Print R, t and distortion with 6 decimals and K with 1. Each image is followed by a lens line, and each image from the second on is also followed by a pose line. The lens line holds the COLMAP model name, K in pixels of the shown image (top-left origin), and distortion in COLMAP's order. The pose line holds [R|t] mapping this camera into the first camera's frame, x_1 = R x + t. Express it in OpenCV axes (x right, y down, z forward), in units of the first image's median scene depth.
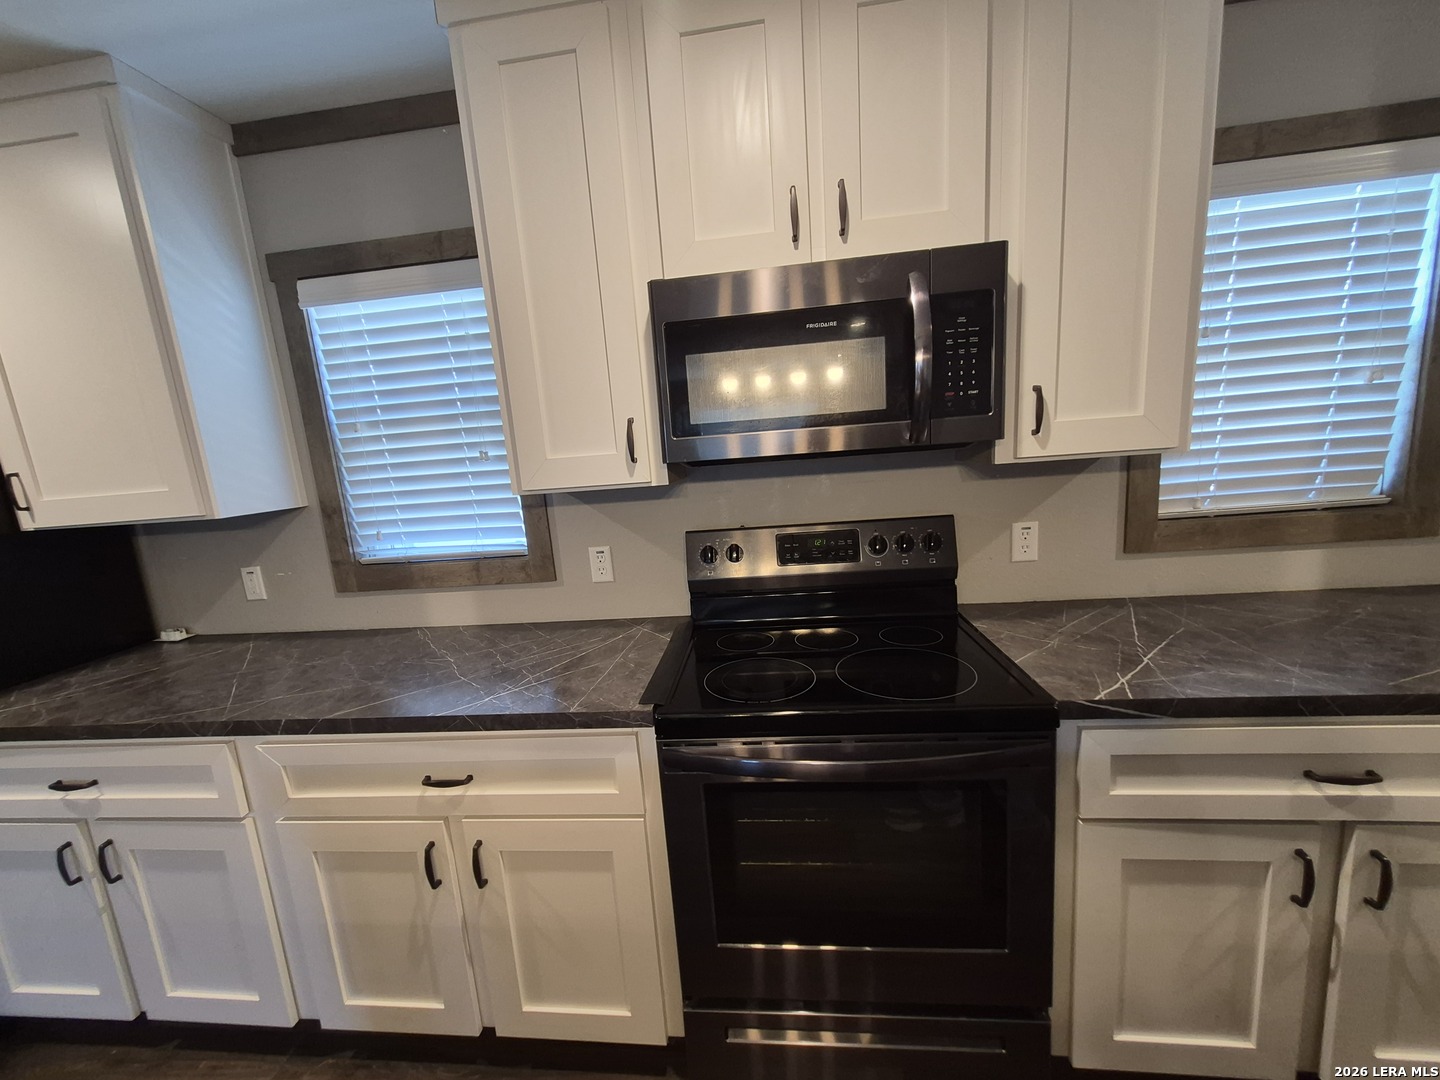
lens RADIAL K [[560.0, 0, 710.5], [0, 560.0, 539.2], [0, 0, 1]] dist [0.000726, -0.000212]
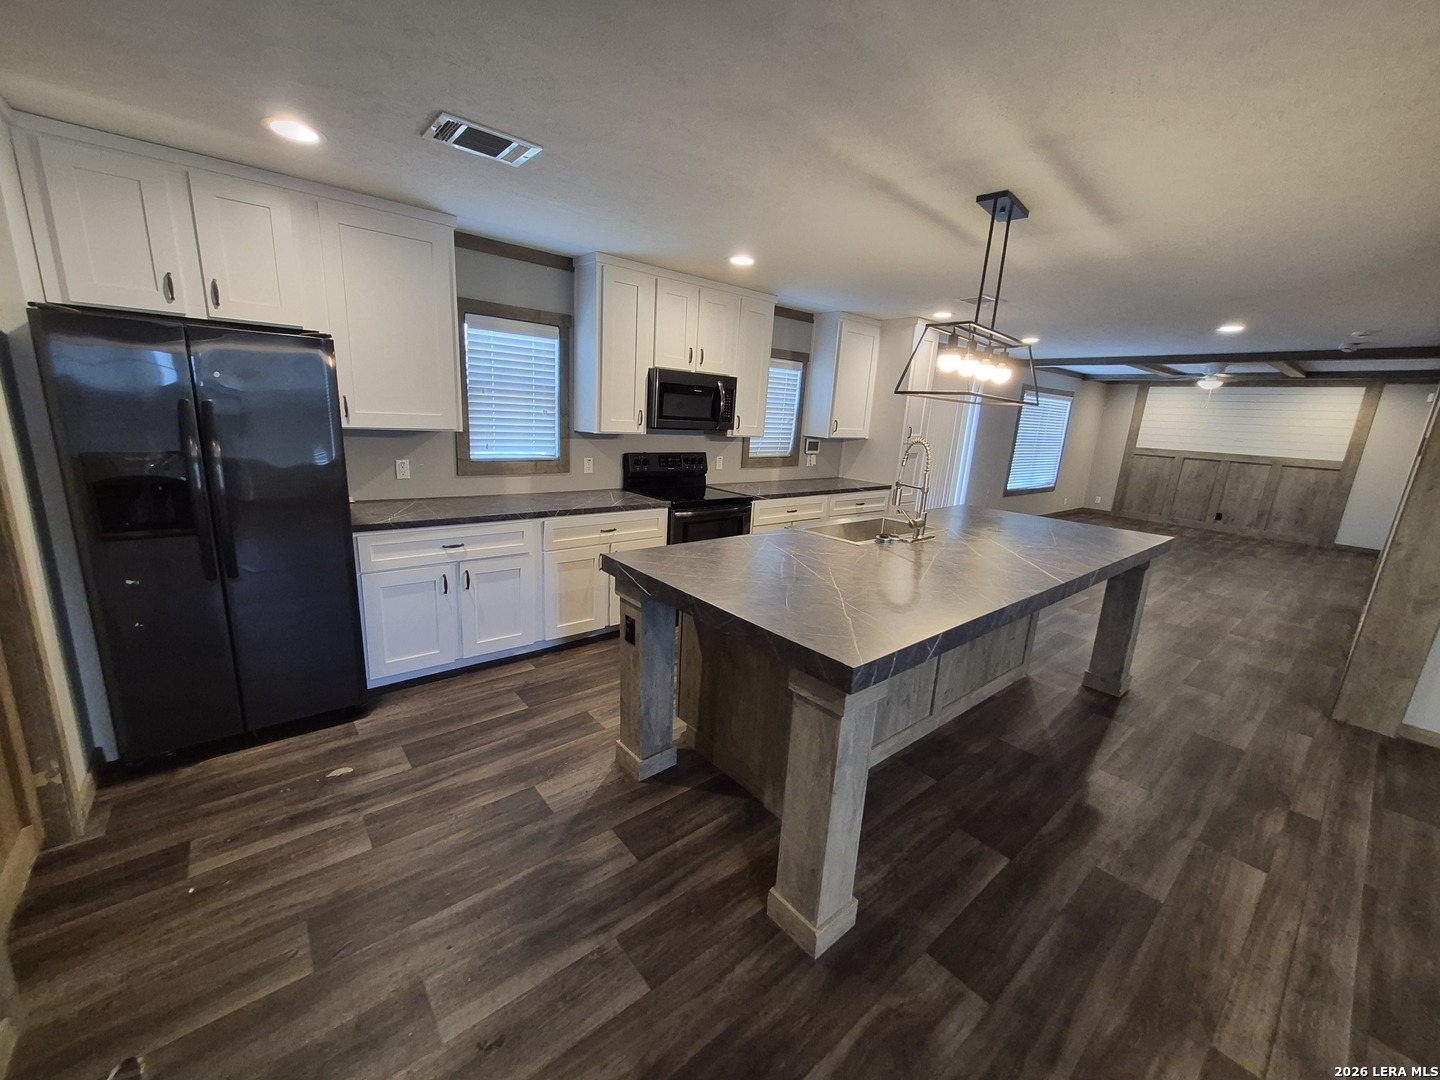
lens RADIAL K [[564.2, 0, 703.2], [0, 564.2, 546.5], [0, 0, 1]] dist [0.003803, 0.000158]
pose [[0.692551, -0.056509, 0.719152, -1.780574], [0.009559, 0.997558, 0.069181, 0.250231], [-0.721305, -0.041037, 0.691401, -1.104803]]
